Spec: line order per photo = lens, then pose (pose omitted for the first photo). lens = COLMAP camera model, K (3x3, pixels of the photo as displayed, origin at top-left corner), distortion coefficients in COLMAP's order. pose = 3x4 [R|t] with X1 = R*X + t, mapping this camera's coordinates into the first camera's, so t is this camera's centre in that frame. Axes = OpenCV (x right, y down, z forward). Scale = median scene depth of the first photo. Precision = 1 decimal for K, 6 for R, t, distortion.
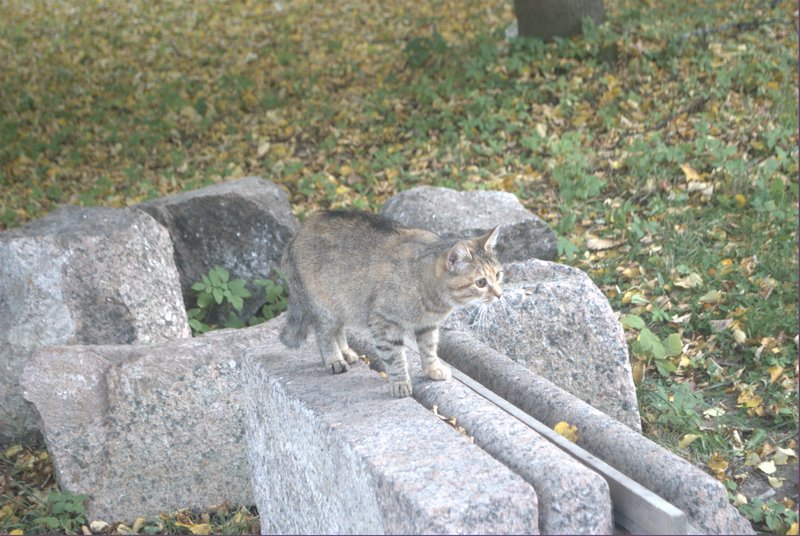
lens RADIAL K [[1790.3, 0, 401.5], [0, 1790.3, 267.7], [0, 0, 1]] dist [-0.000646, 0.000000]
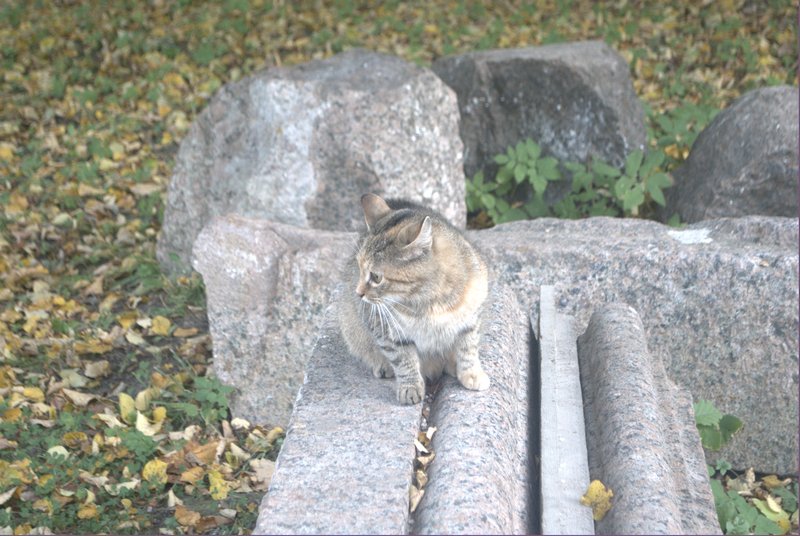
lens RADIAL K [[1790.3, 0, 396.4], [0, 1790.3, 261.4], [0, 0, 1]] dist [-0.000646, 0.000000]
pose [[0.927896, 0.194353, -0.318175, 0.148147], [-0.157213, 0.977766, 0.138772, -0.061981], [0.338071, -0.078744, 0.937820, 0.163102]]
